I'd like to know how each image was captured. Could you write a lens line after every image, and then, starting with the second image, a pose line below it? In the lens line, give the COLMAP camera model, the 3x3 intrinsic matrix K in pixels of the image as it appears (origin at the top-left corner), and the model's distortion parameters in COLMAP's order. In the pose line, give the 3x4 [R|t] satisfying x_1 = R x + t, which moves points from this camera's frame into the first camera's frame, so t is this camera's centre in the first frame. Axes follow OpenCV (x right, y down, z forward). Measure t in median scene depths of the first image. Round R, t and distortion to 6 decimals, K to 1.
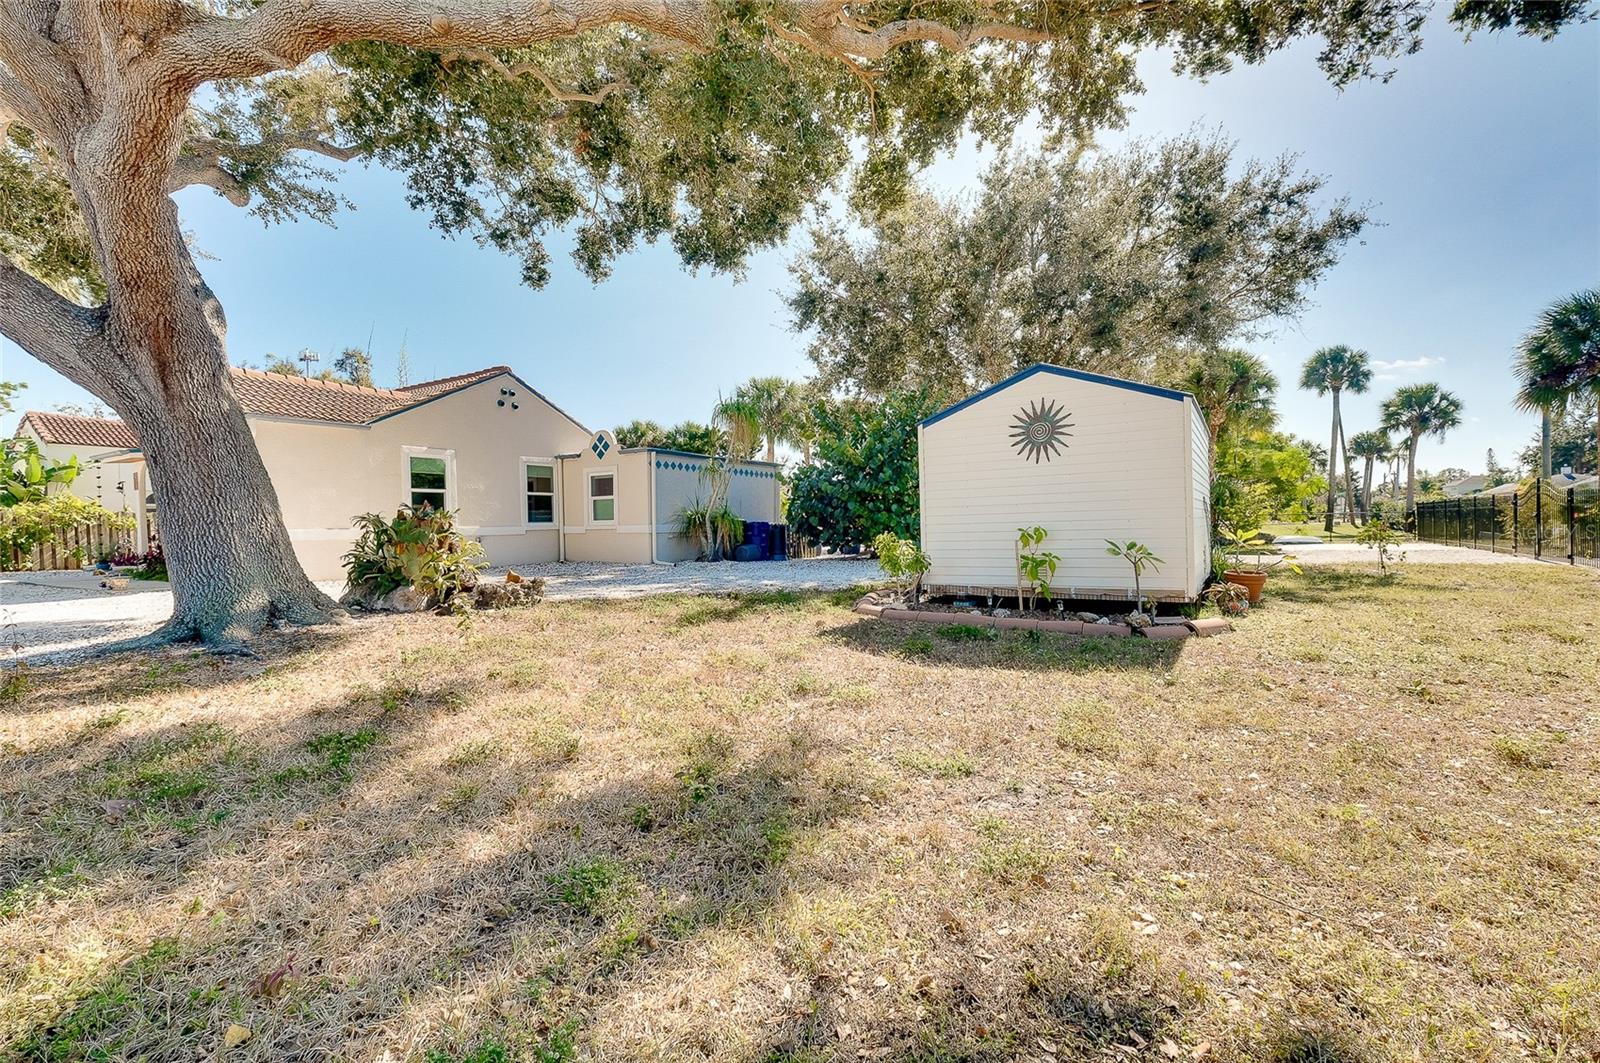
lens RADIAL K [[775.8, 0, 746.9], [0, 775.8, 584.2], [0, 0, 1]] dist [-0.000288, -0.000087]
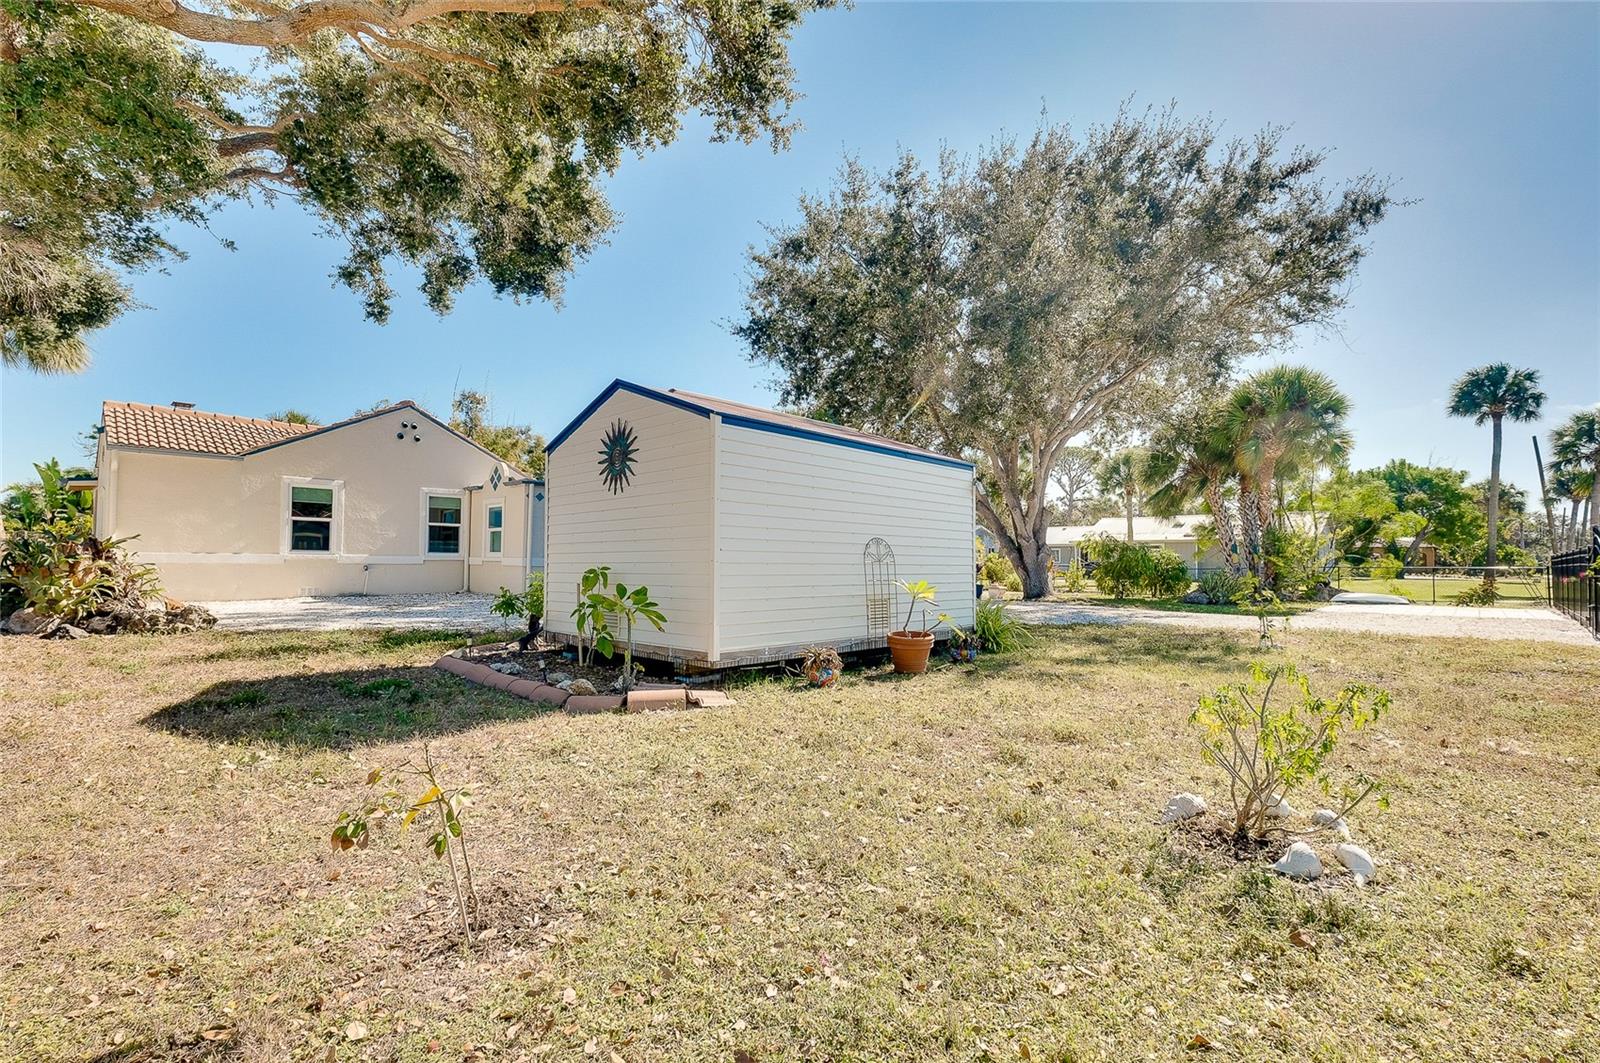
lens RADIAL K [[775.8, 0, 746.9], [0, 775.8, 584.2], [0, 0, 1]] dist [-0.000288, -0.000087]
pose [[0.975469, 0.034407, -0.217432, 0.346678], [-0.044618, 0.998111, -0.042225, -0.013639], [0.215569, 0.050891, 0.975162, 0.101457]]
